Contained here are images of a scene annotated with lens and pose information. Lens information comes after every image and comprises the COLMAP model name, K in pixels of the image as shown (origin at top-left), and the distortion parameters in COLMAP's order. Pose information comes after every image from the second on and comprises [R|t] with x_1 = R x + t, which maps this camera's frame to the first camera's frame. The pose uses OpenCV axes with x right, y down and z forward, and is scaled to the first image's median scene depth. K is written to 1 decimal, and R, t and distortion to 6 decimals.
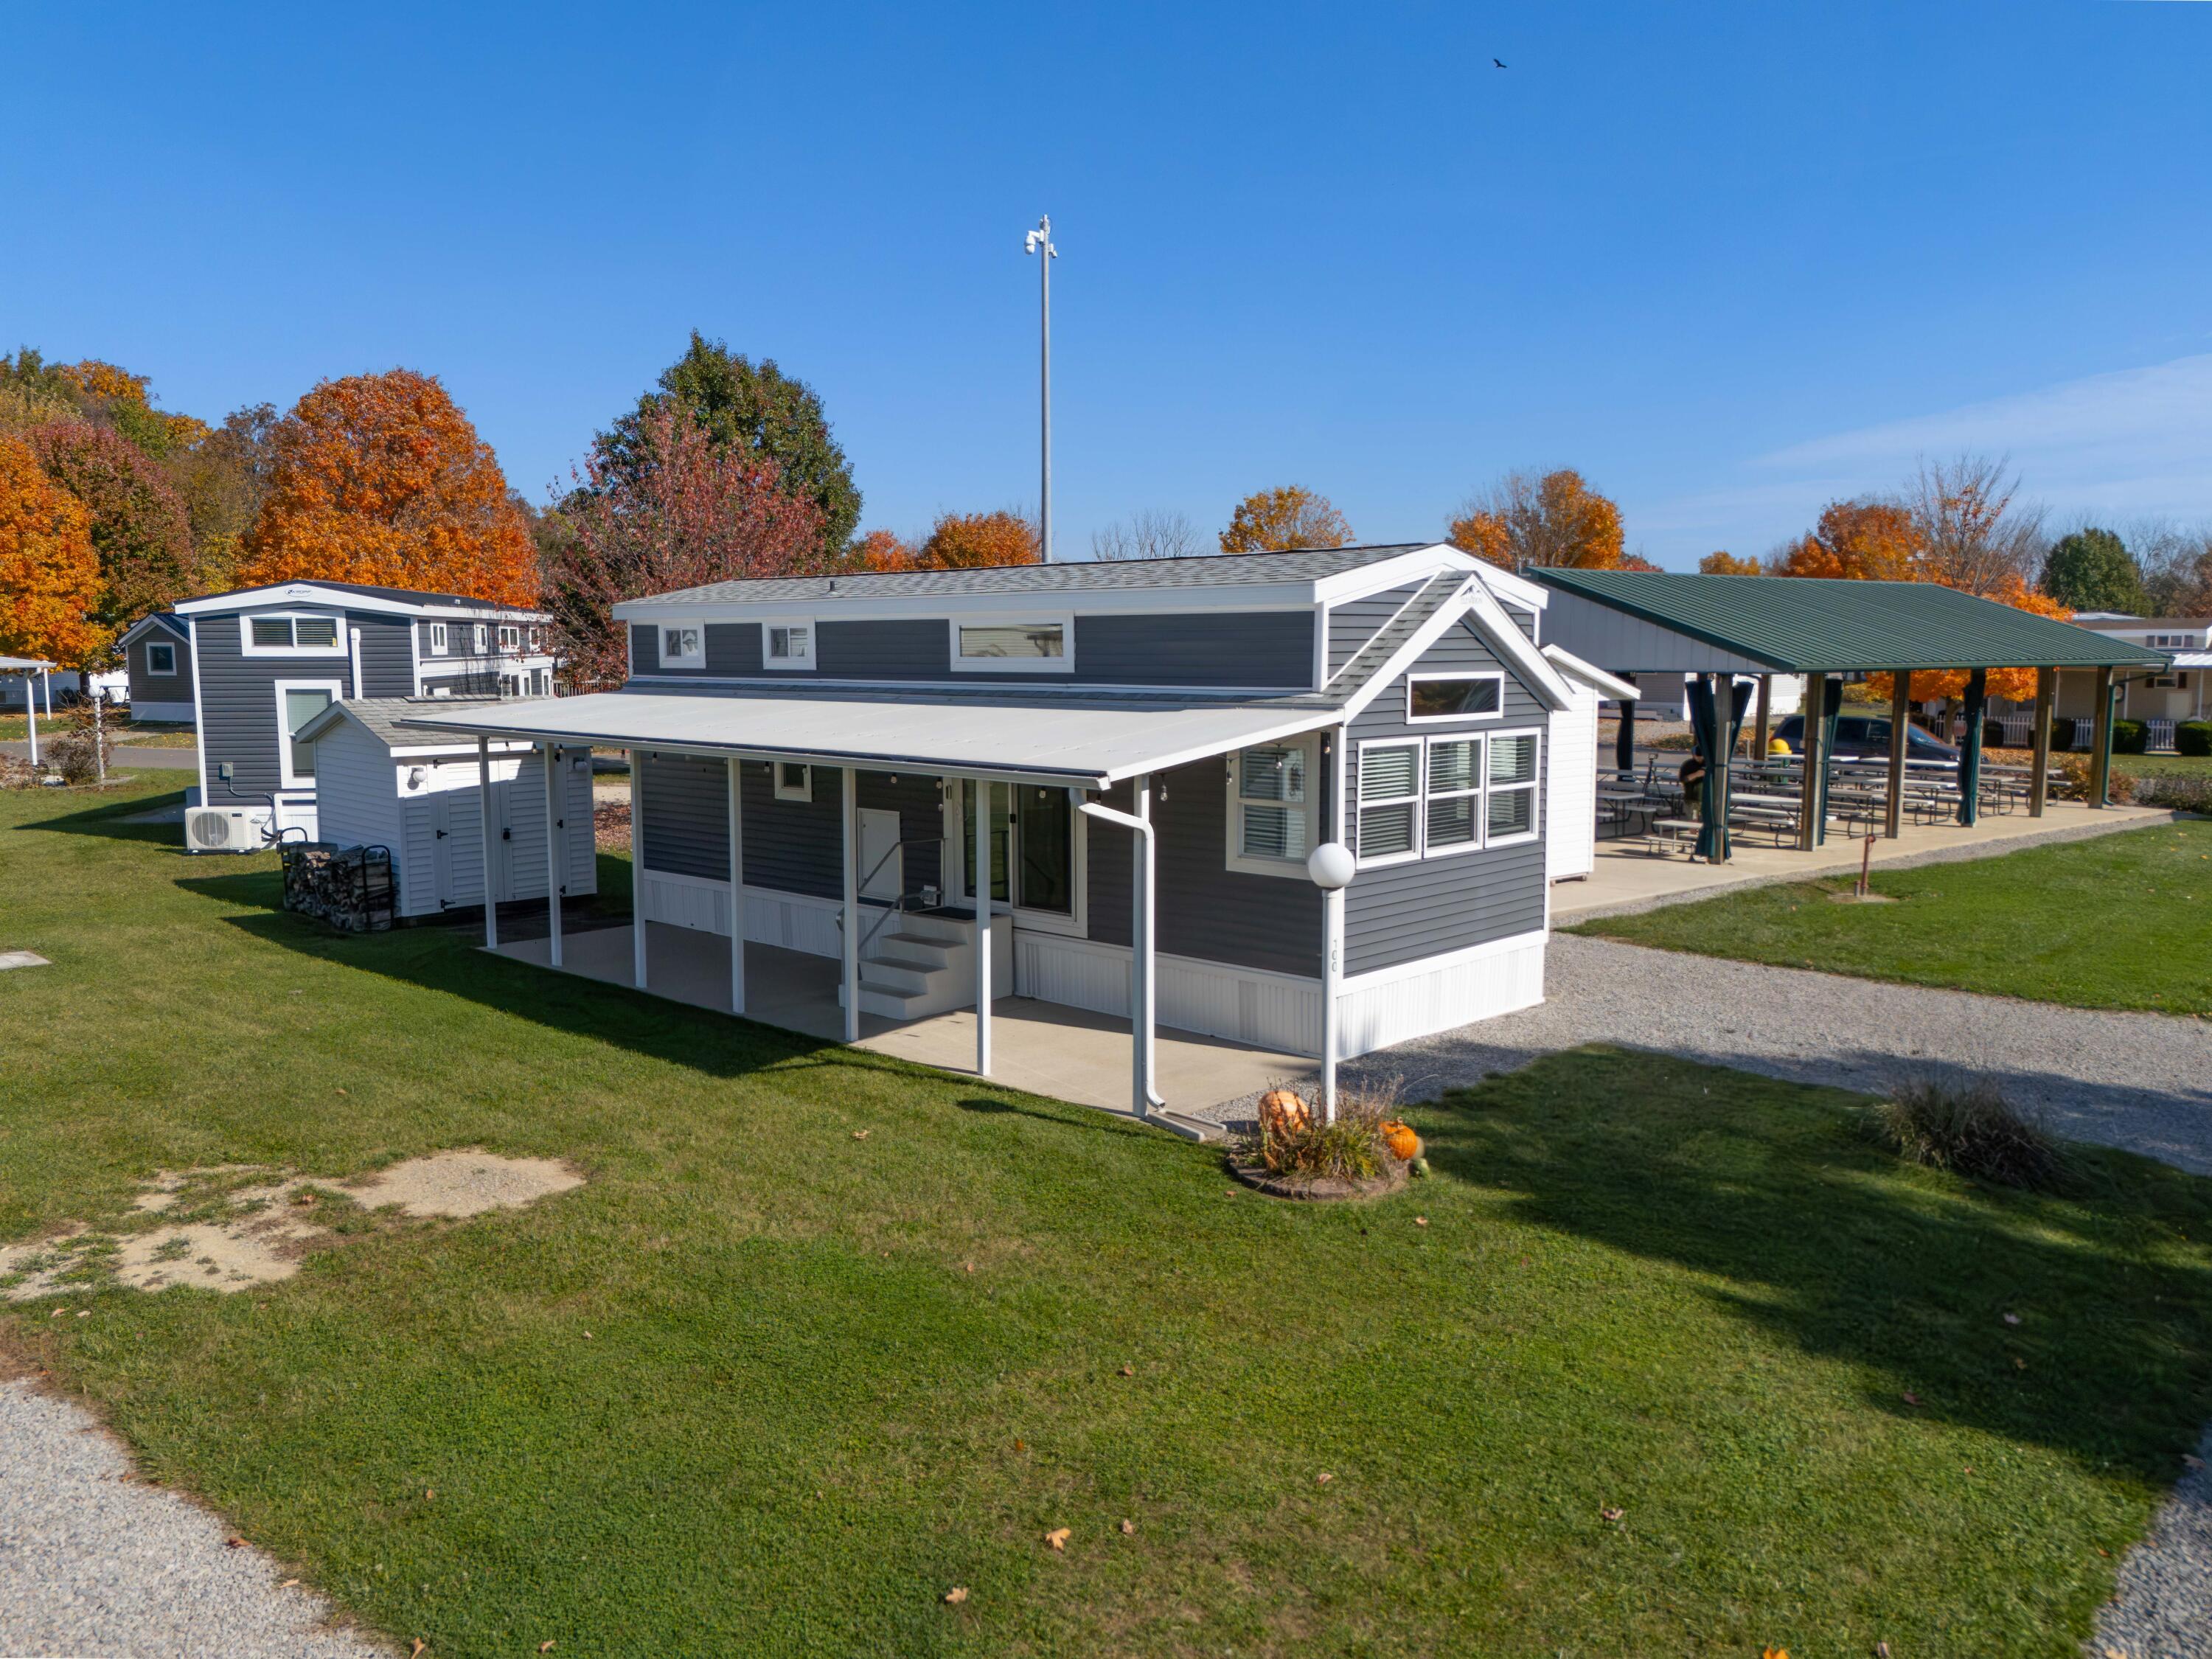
lens RADIAL K [[1630.8, 0, 1116.0], [0, 1630.8, 833.9], [0, 0, 1]] dist [0.072868, -0.060512]
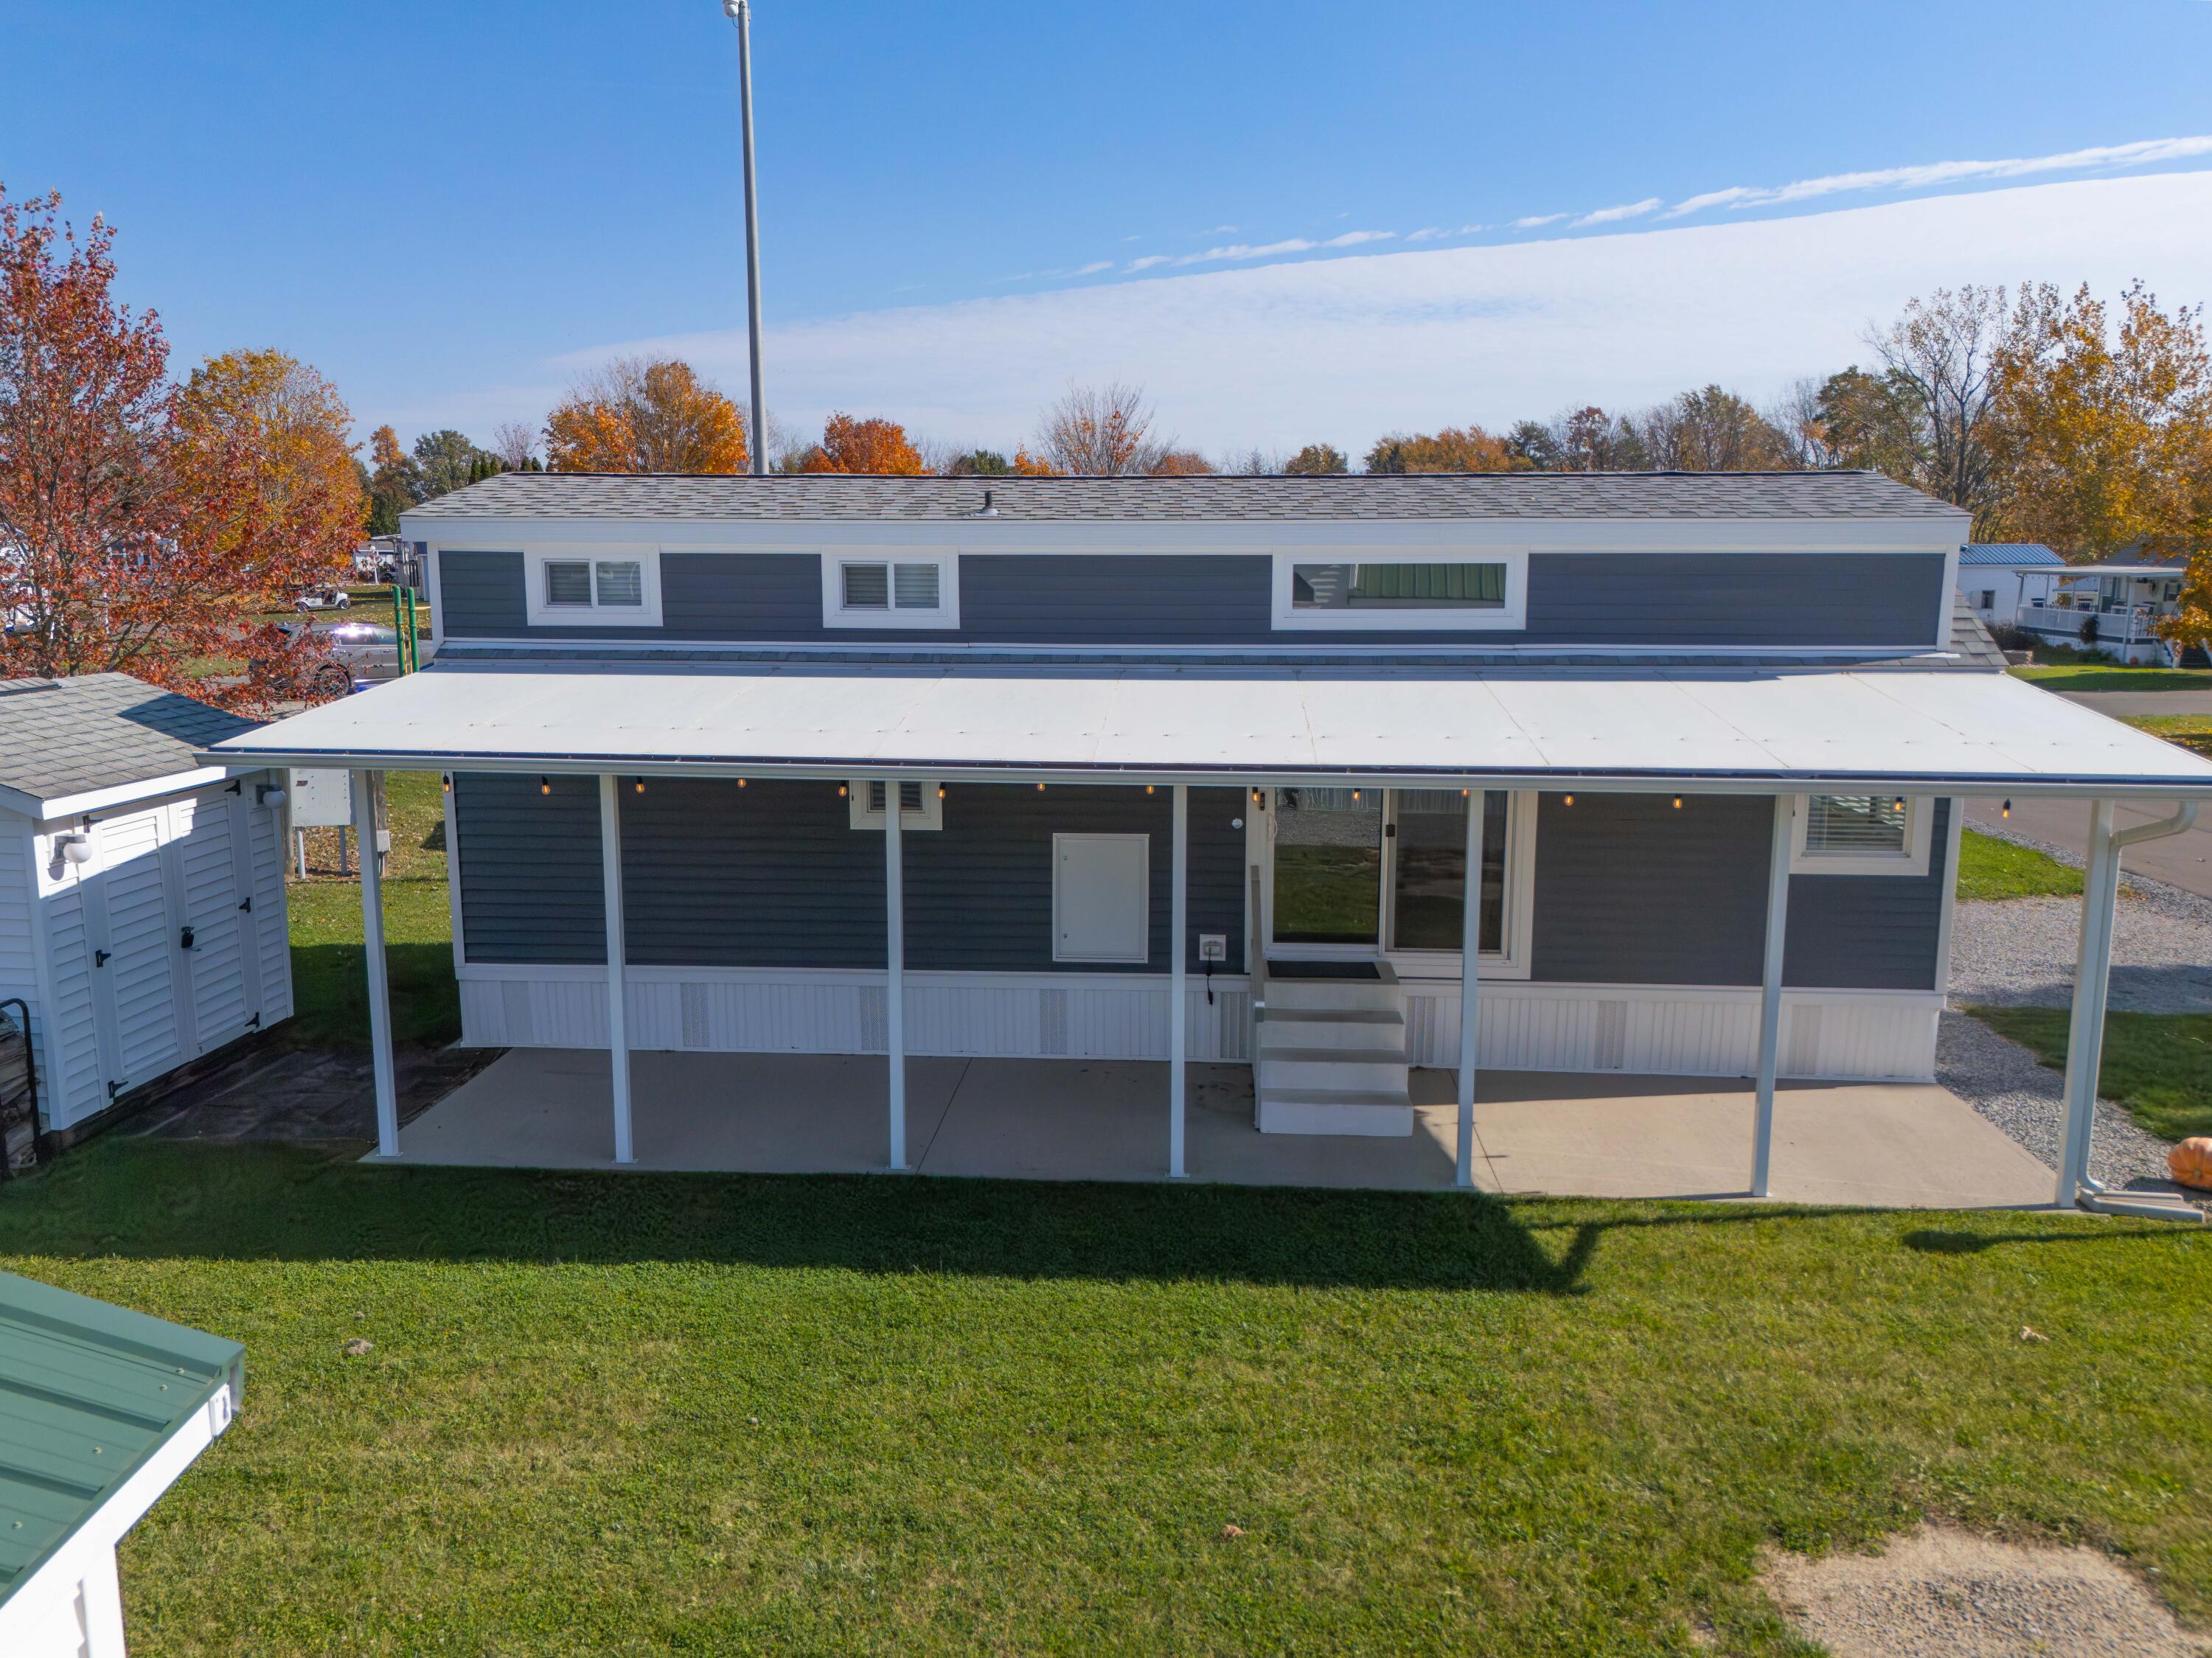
lens RADIAL K [[1650.8, 0, 1111.5], [0, 1650.8, 833.9], [0, 0, 1]] dist [0.082436, -0.071755]
pose [[0.775500, -0.101908, 0.623069, -0.664584], [0.066456, 0.994580, 0.079958, -0.080813], [-0.627841, -0.020601, 0.778069, 0.532617]]
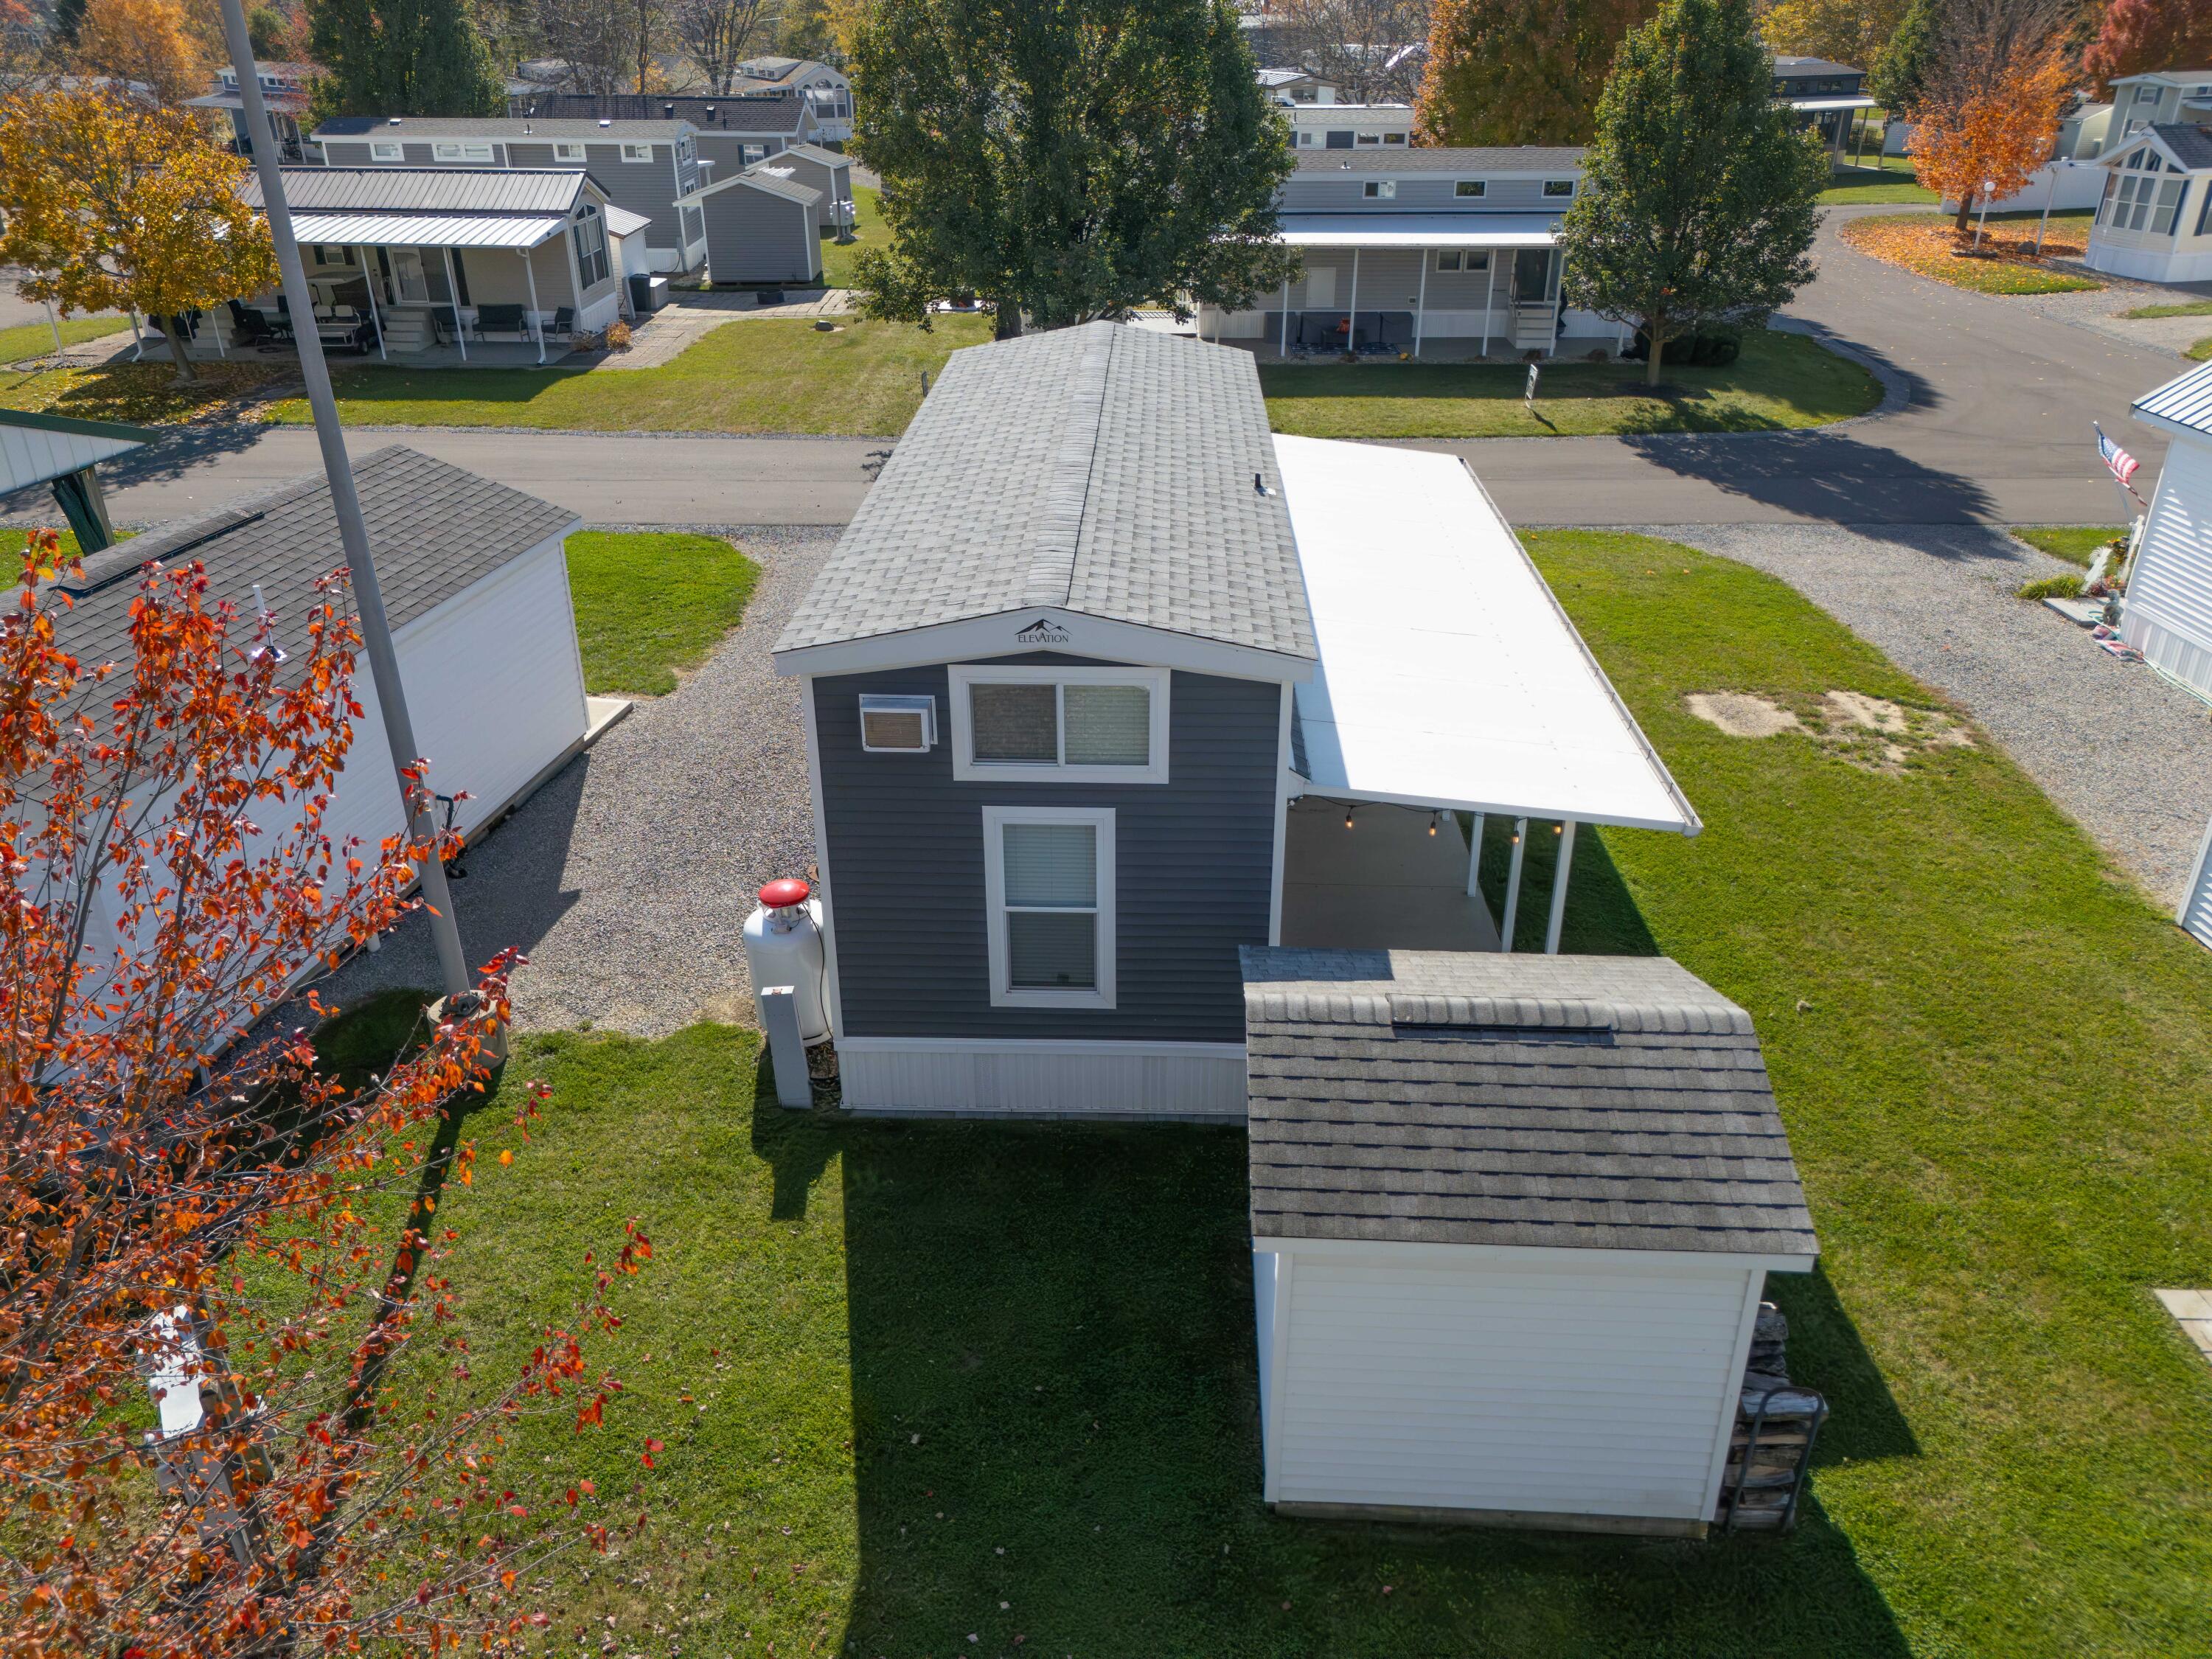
lens RADIAL K [[1630.8, 0, 1116.0], [0, 1630.8, 833.9], [0, 0, 1]] dist [0.072868, -0.060512]
pose [[-0.650054, -0.312621, 0.692602, -0.921938], [0.088332, 0.874186, 0.477490, -0.464696], [-0.754736, 0.371573, -0.540654, 1.880322]]
